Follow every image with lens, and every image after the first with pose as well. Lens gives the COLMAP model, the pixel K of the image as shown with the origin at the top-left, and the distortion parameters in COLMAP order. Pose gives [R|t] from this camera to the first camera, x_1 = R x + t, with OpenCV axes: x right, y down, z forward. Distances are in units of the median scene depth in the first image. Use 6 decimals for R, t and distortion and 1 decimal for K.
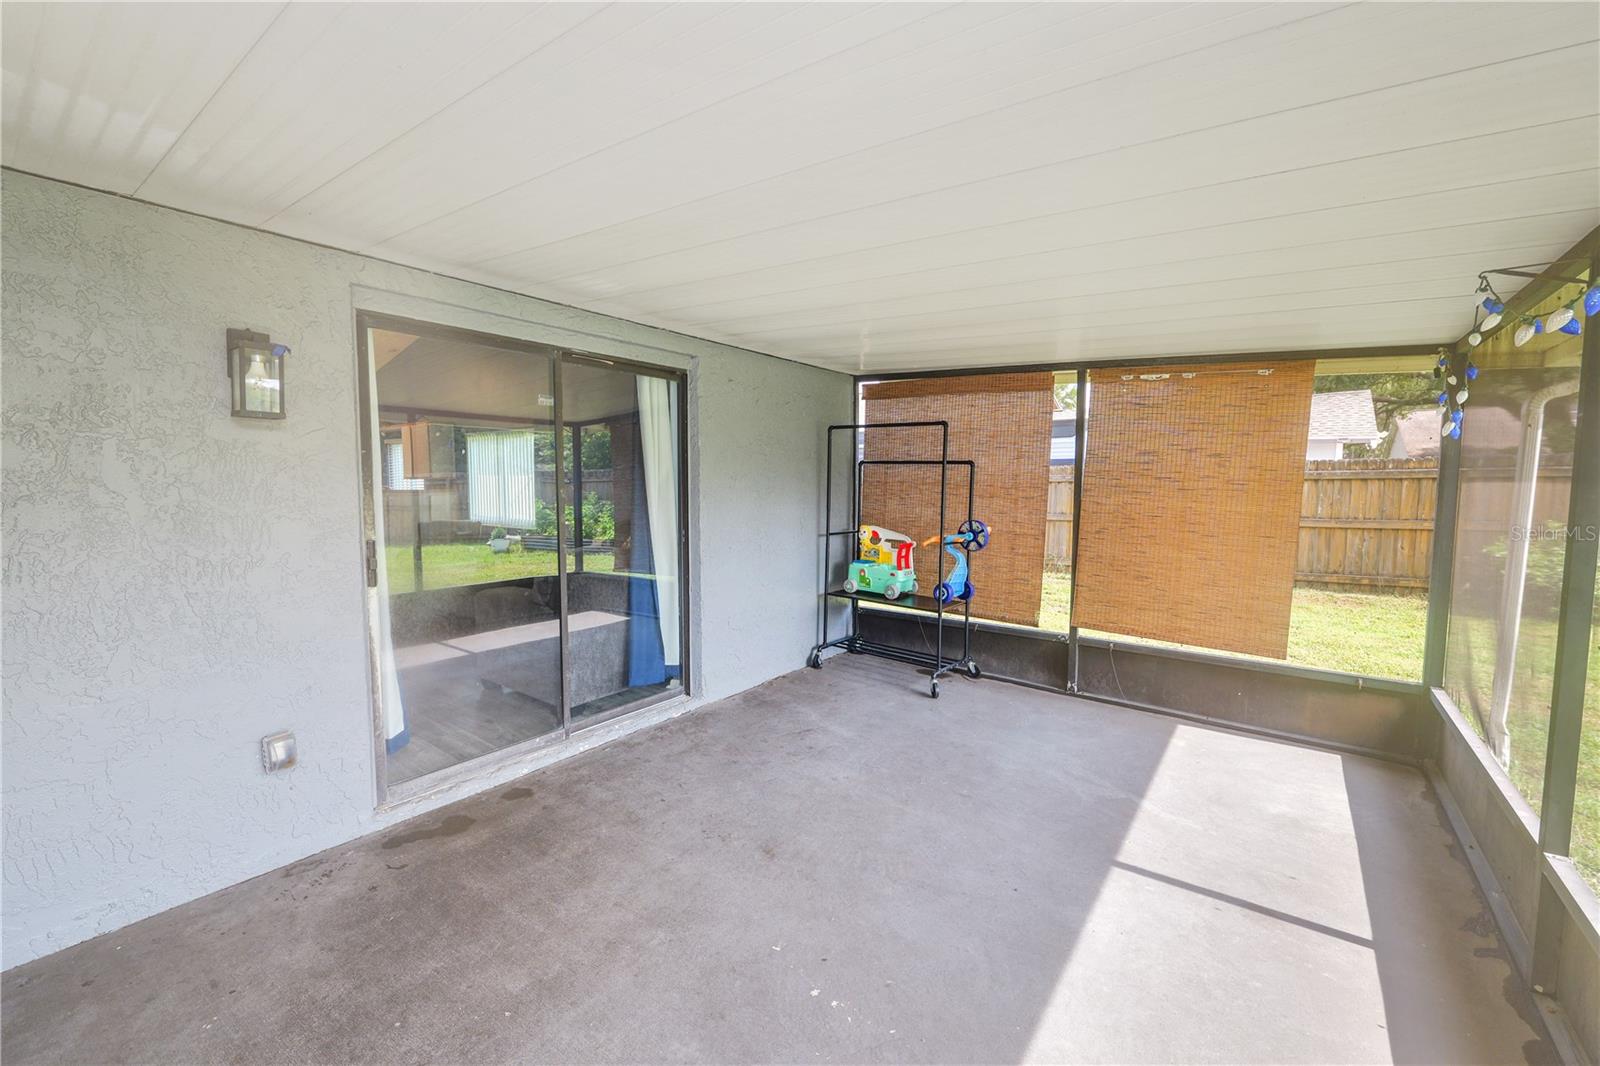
lens RADIAL K [[653.3, 0, 798.5], [0, 653.3, 528.1], [0, 0, 1]] dist [-0.011564, 0.000723]
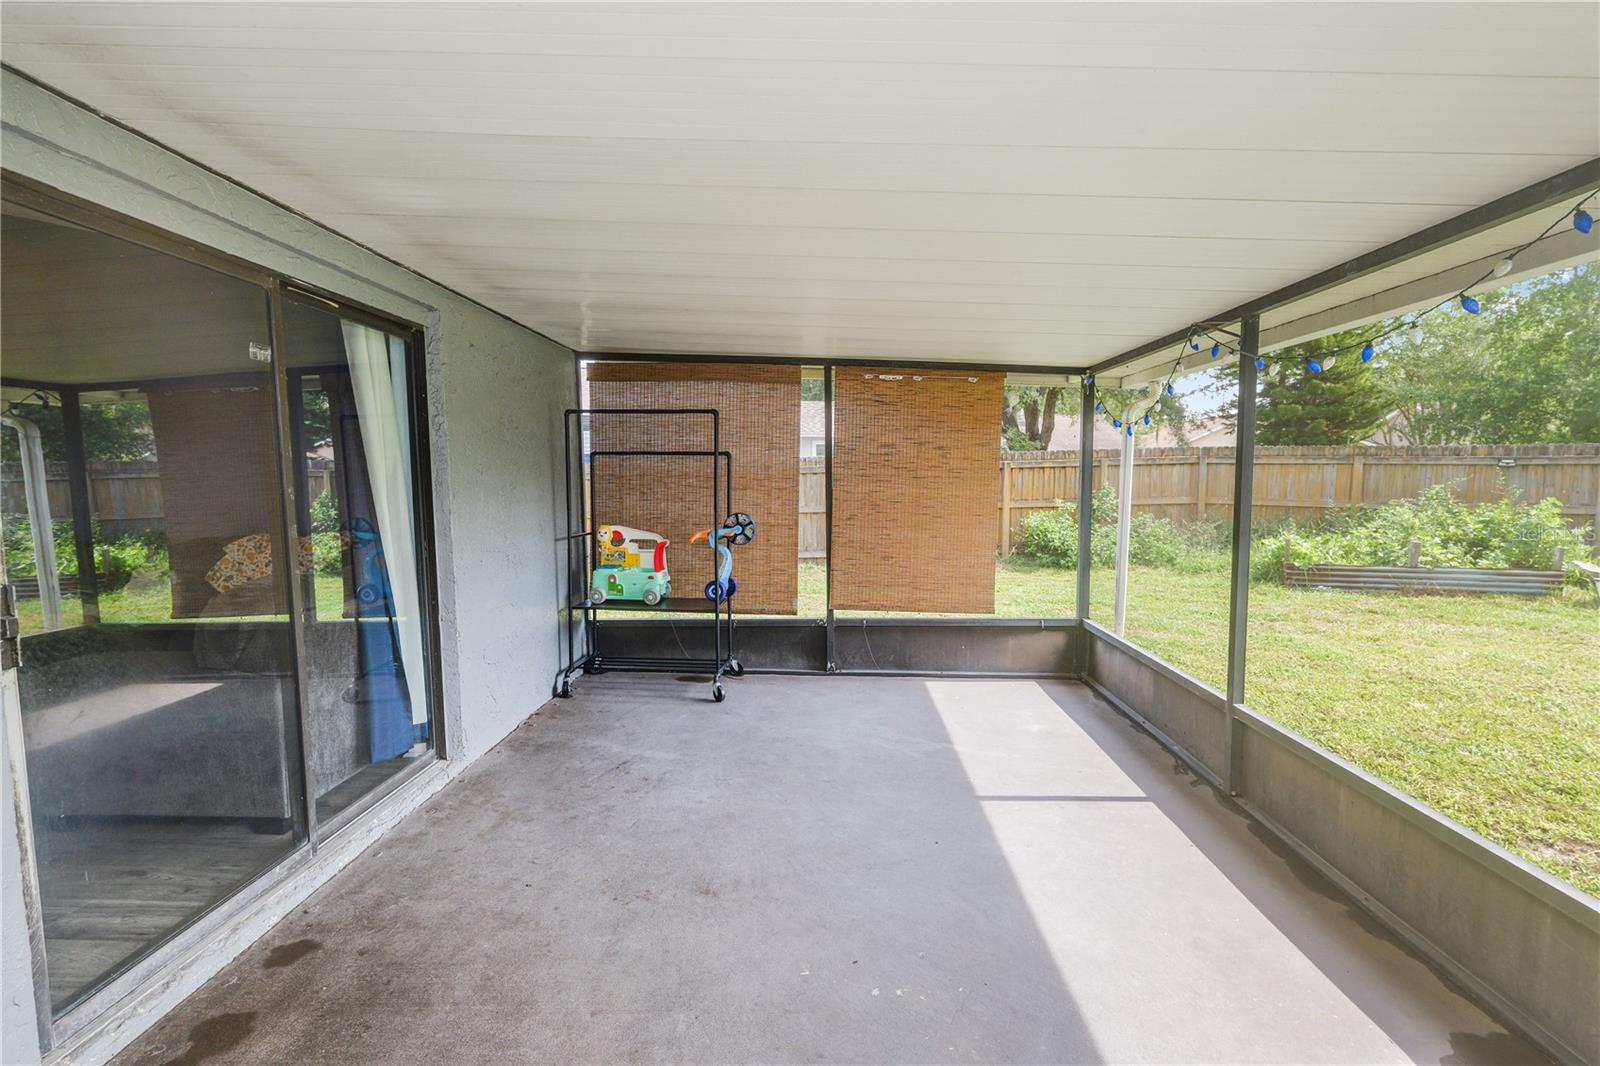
lens RADIAL K [[716.3, 0, 802.9], [0, 716.3, 535.9], [0, 0, 1]] dist [0.000259, -0.000009]
pose [[0.815994, -0.059073, 0.575034, -0.274736], [0.053874, 0.998207, 0.026098, -0.000982], [-0.575544, 0.009684, 0.817713, 0.075861]]
